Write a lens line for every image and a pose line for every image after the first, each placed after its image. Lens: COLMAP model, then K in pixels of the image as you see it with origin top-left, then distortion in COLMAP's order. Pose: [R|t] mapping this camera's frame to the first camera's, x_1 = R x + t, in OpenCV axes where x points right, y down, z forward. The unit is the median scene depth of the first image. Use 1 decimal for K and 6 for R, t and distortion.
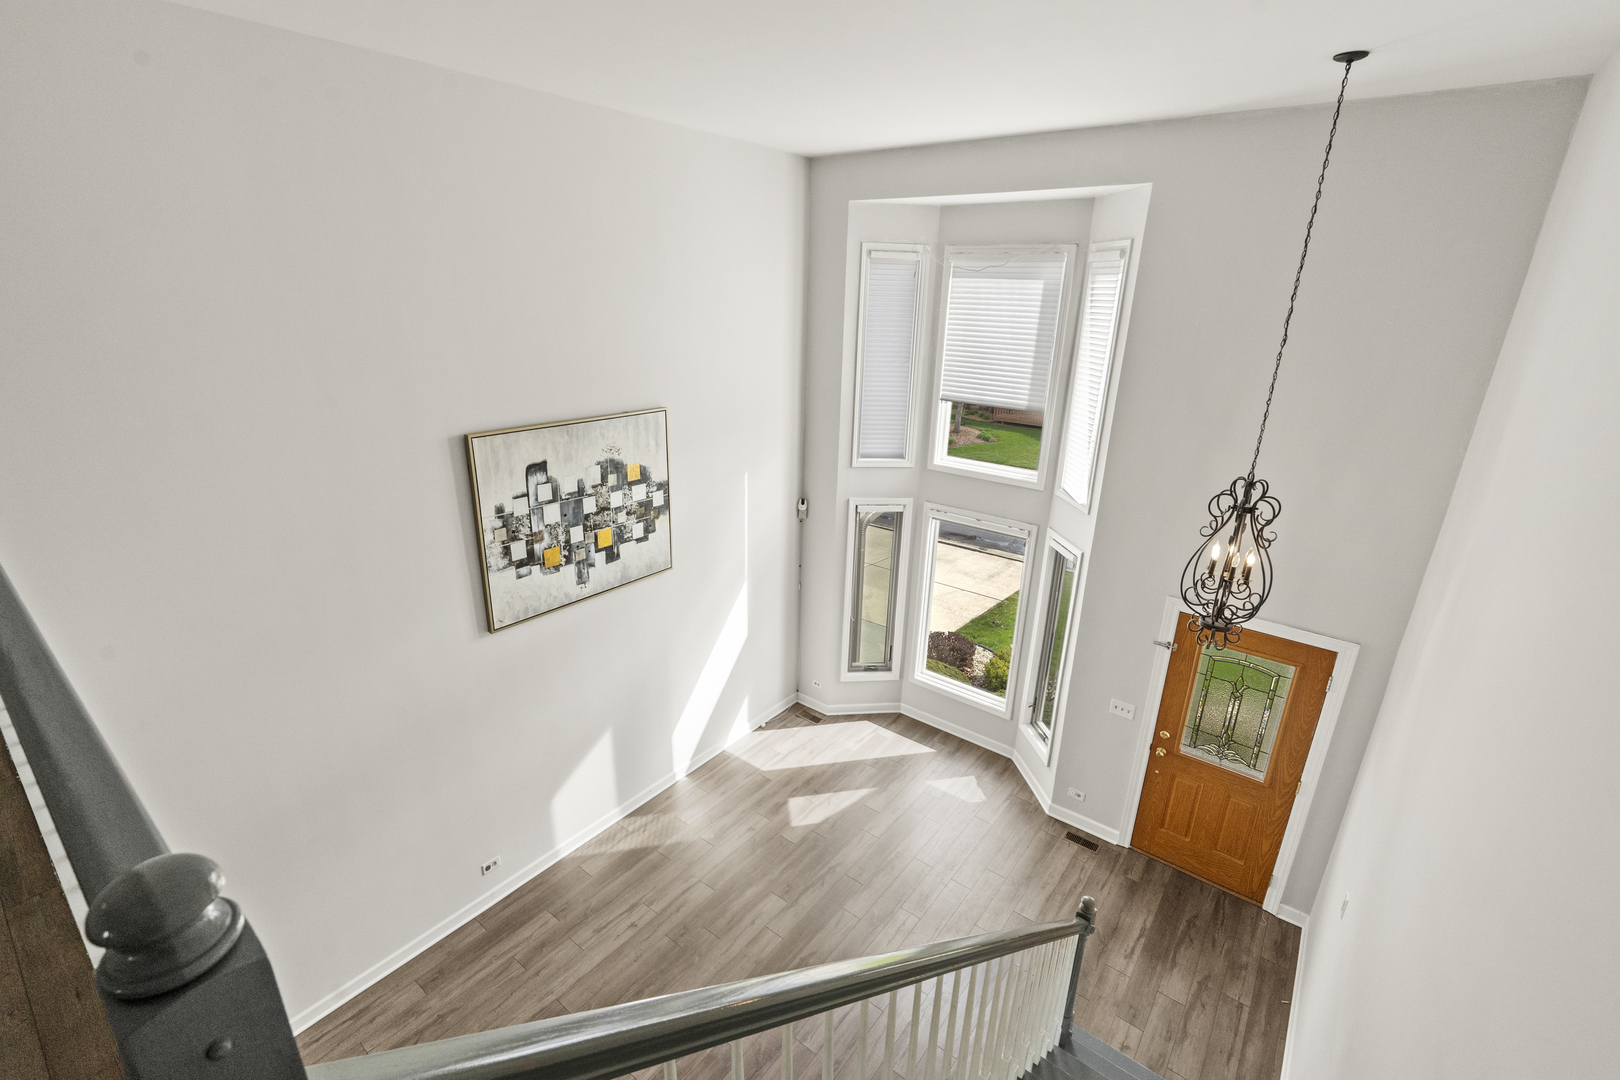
lens RADIAL K [[727.6, 0, 803.0], [0, 727.6, 542.7], [0, 0, 1]] dist [-0.001380, 0.003056]
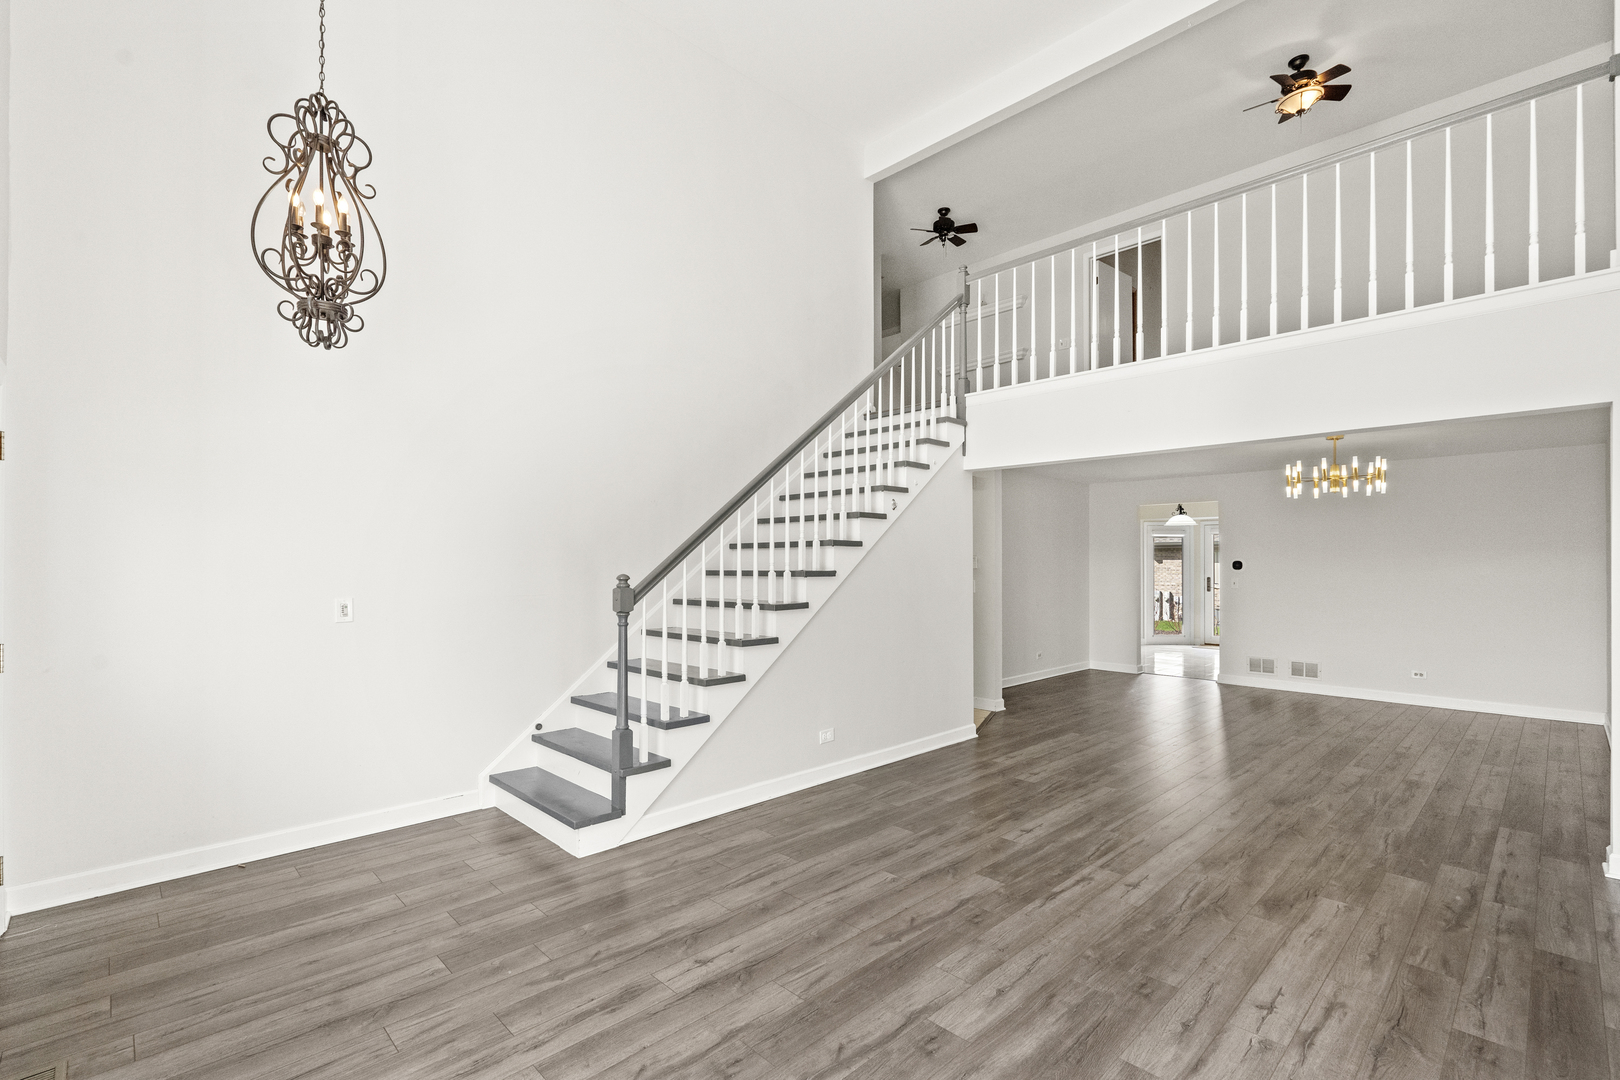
lens RADIAL K [[727.6, 0, 810.2], [0, 727.6, 566.2], [0, 0, 1]] dist [-0.001380, 0.003056]
pose [[-0.990734, -0.022104, 0.134008, -0.003319], [0.024855, 0.940499, 0.338887, 0.095903], [-0.133526, 0.339078, -0.931234, 1.320415]]
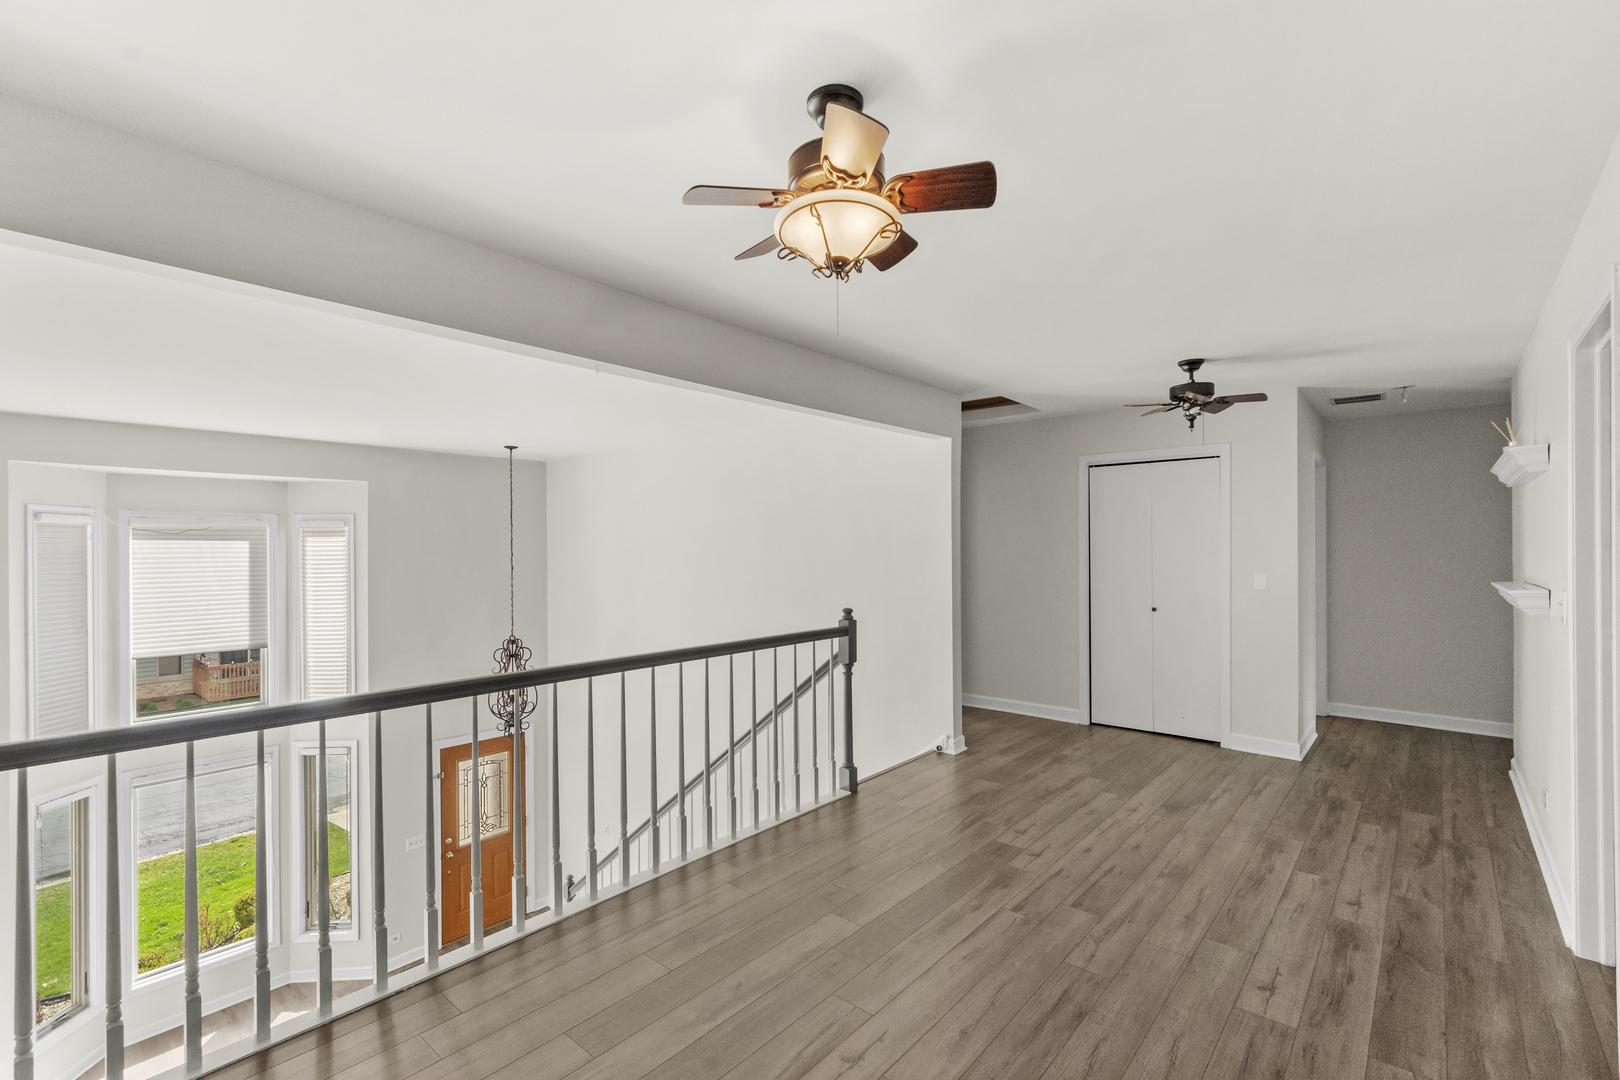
lens RADIAL K [[727.6, 0, 809.0], [0, 727.6, 548.4], [0, 0, 1]] dist [-0.001380, 0.003056]
pose [[0.059213, -0.023967, 0.997958, -0.876817], [0.345039, 0.938586, 0.002069, -0.034049], [-0.936719, 0.344212, 0.063846, 0.065906]]
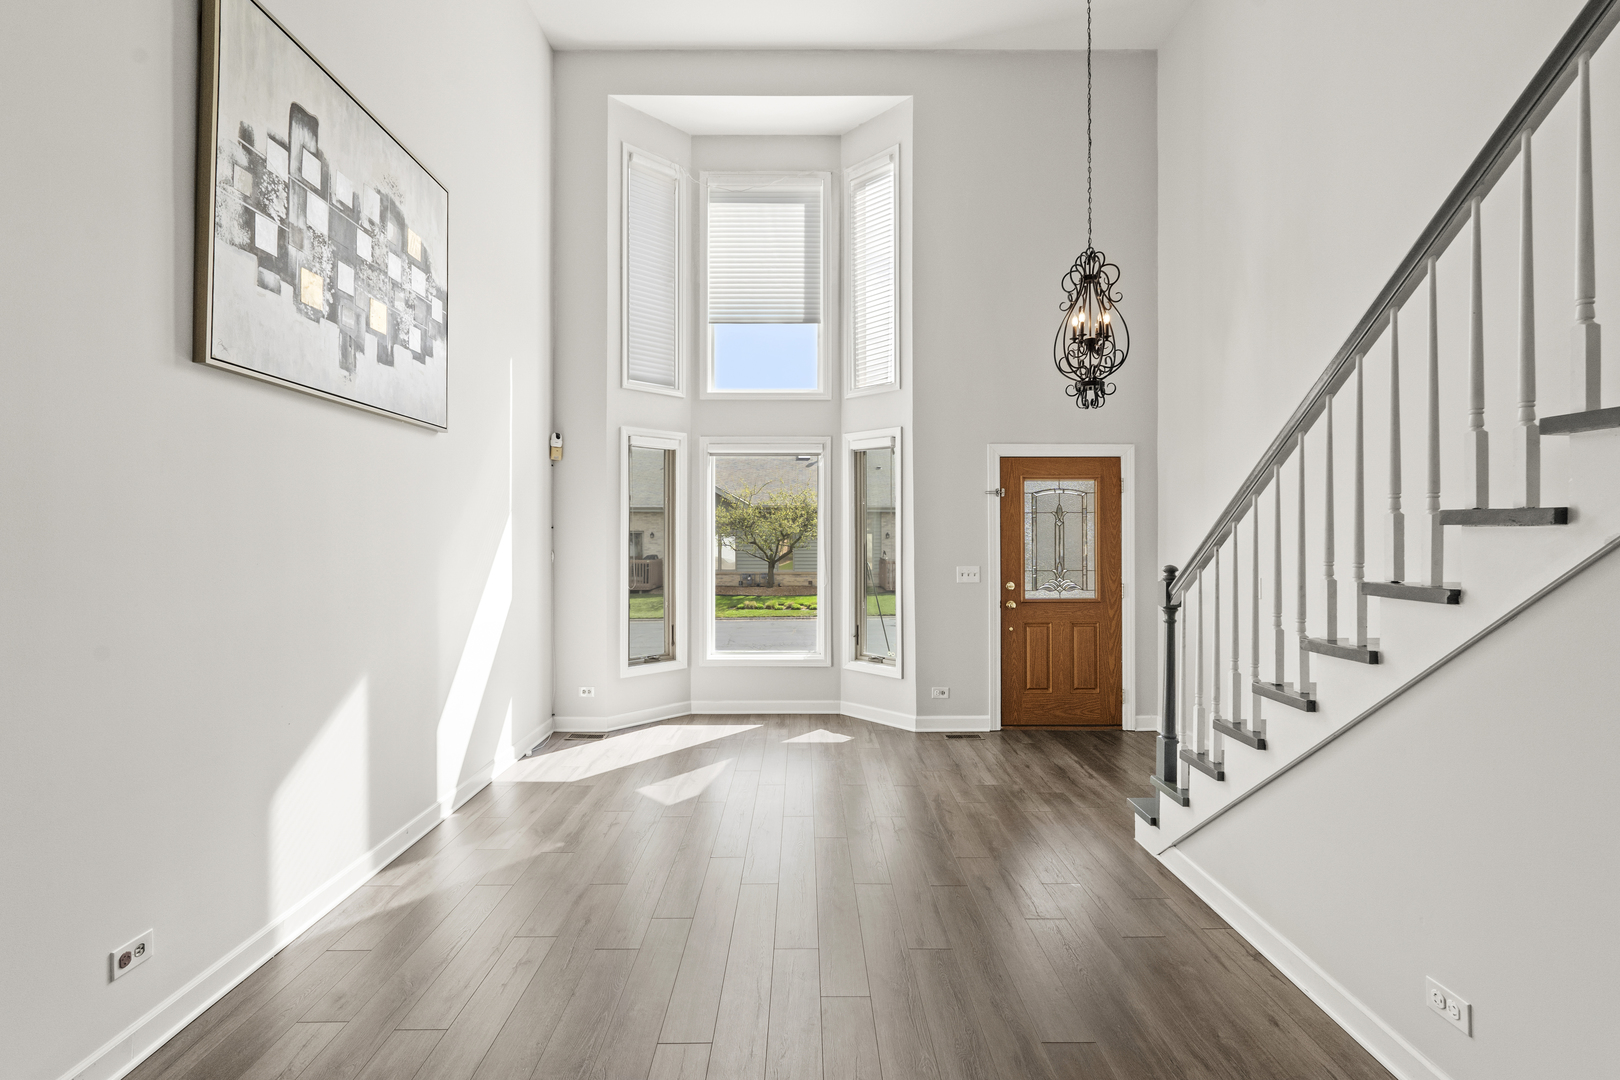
lens RADIAL K [[727.6, 0, 806.9], [0, 727.6, 529.1], [0, 0, 1]] dist [-0.001380, 0.003056]
pose [[0.783944, -0.019349, 0.620530, -0.371121], [0.225738, 0.939984, -0.255876, 0.398746], [-0.578337, 0.340669, 0.741263, 0.392262]]
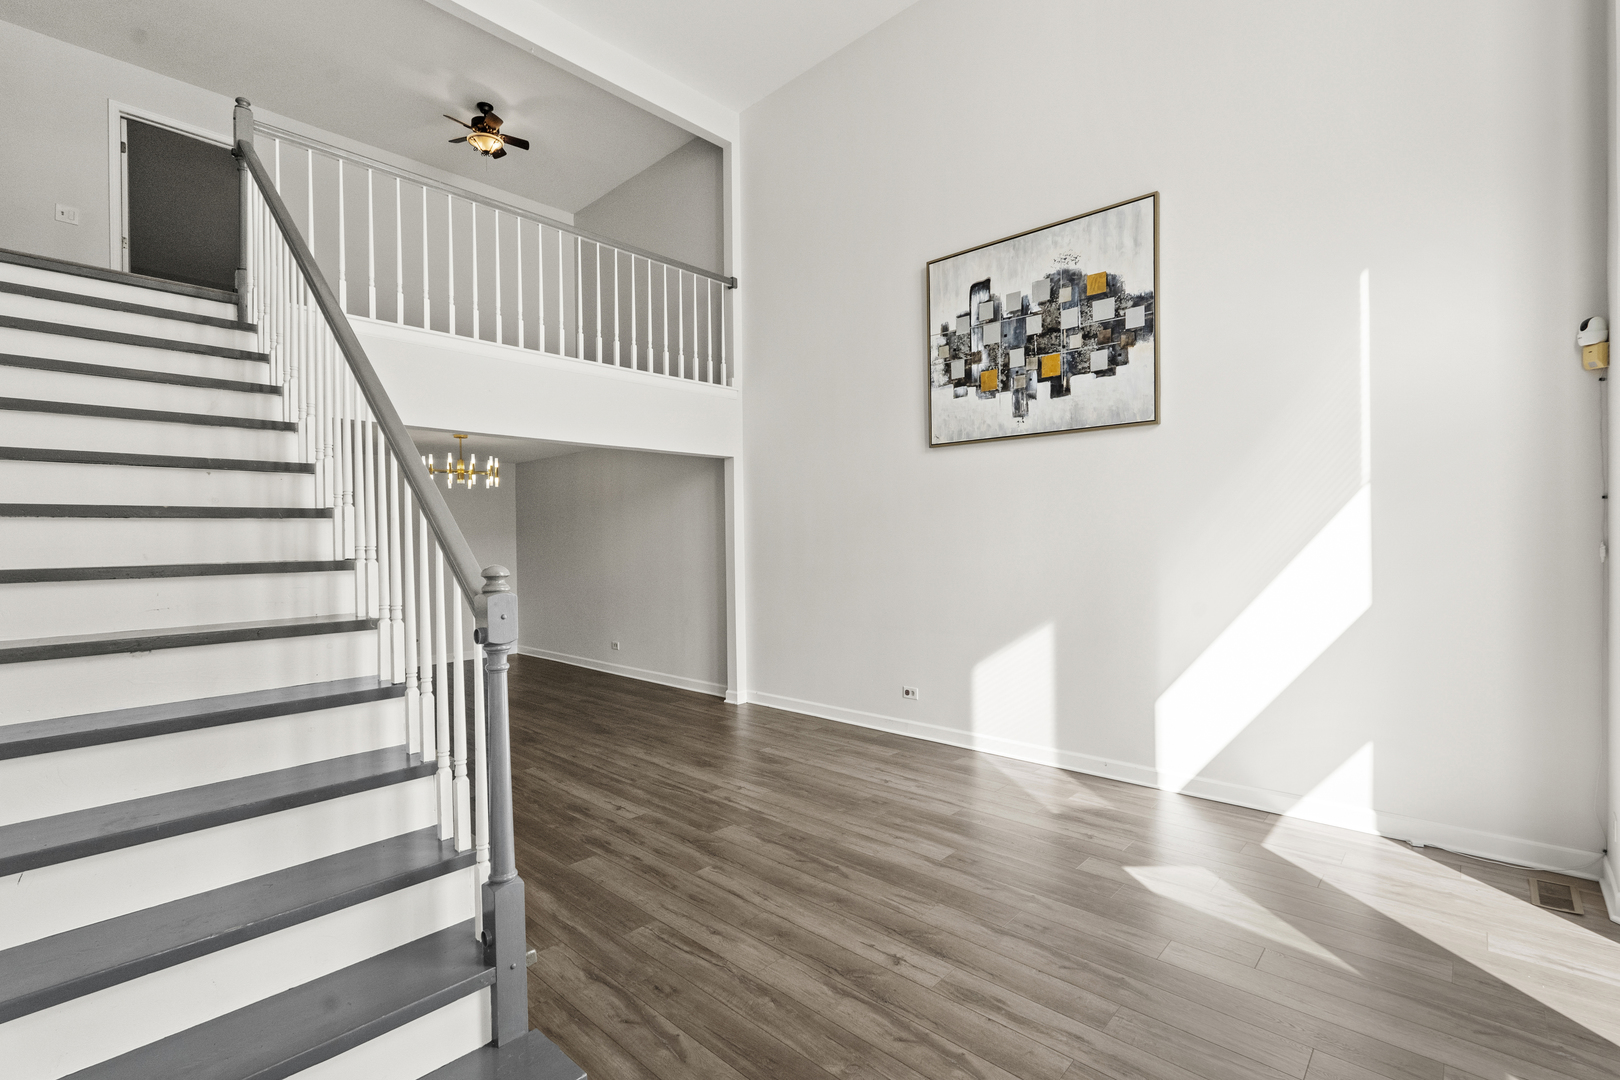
lens RADIAL K [[727.6, 0, 834.4], [0, 727.6, 541.9], [0, 0, 1]] dist [-0.001380, 0.003056]
pose [[-0.065033, -0.017080, -0.997737, 0.592408], [-0.322081, 0.946700, 0.004787, 0.266733], [0.944476, 0.321664, -0.067068, 0.876659]]
